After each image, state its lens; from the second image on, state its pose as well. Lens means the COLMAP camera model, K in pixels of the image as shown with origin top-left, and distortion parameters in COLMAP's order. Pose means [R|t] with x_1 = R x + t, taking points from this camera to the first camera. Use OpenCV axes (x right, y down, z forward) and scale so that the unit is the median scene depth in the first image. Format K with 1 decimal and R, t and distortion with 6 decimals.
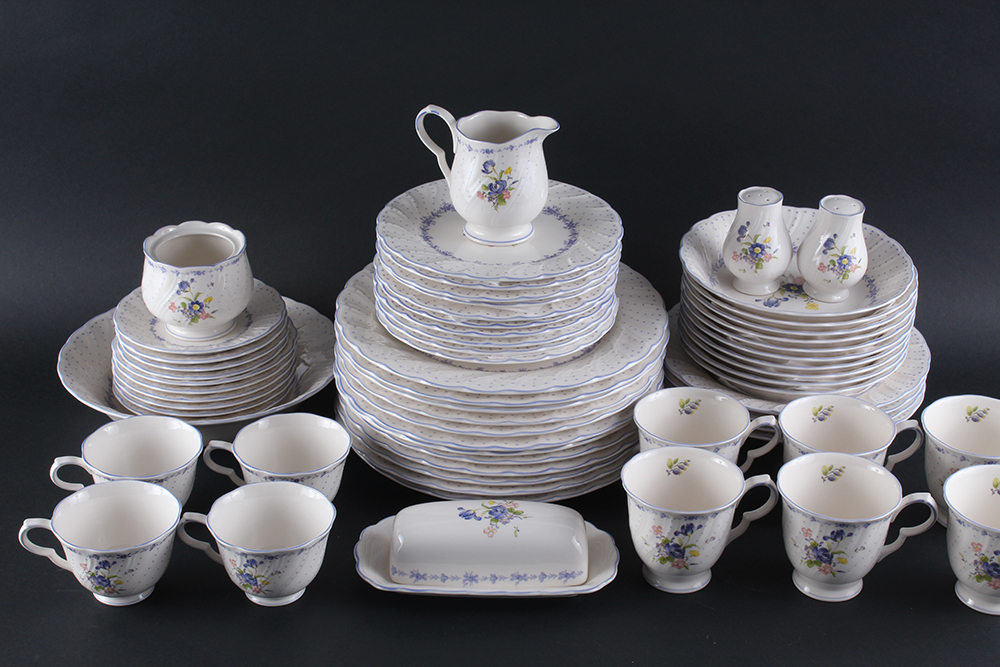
lens RADIAL K [[1701.2, 0, 498.4], [0, 1701.2, 333.0], [0, 0, 1]] dist [-0.002776, 0.000000]
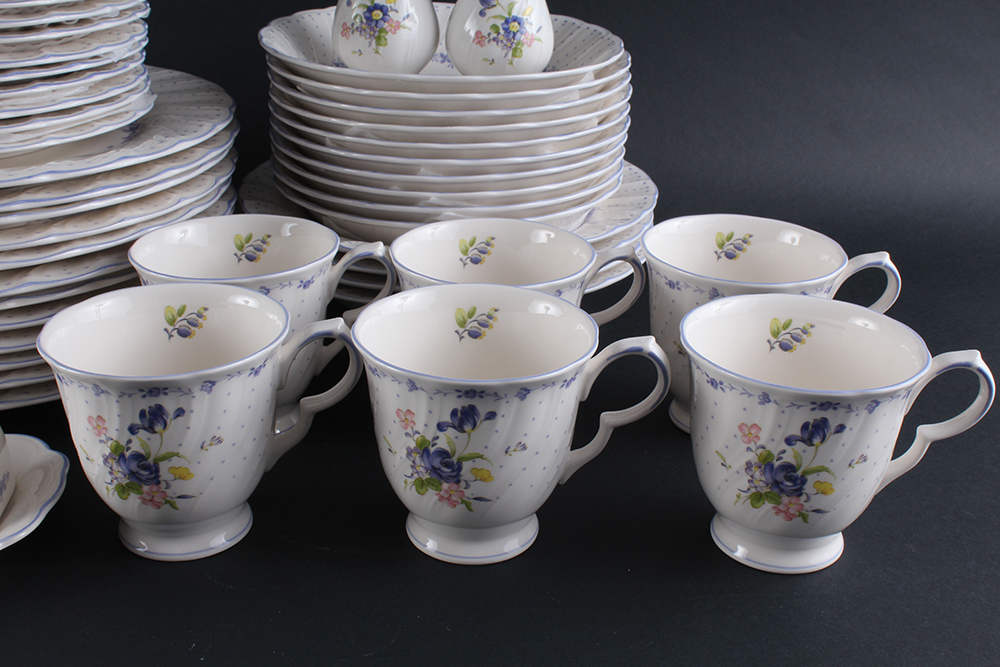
lens RADIAL K [[1204.7, 0, 498.1], [0, 1204.7, 327.3], [0, 0, 1]] dist [-0.081282, 0.000000]
pose [[0.995102, -0.026039, 0.095362, 0.169924], [0.033845, 0.996125, -0.081176, 0.116324], [-0.092879, 0.084006, 0.992127, 0.635144]]
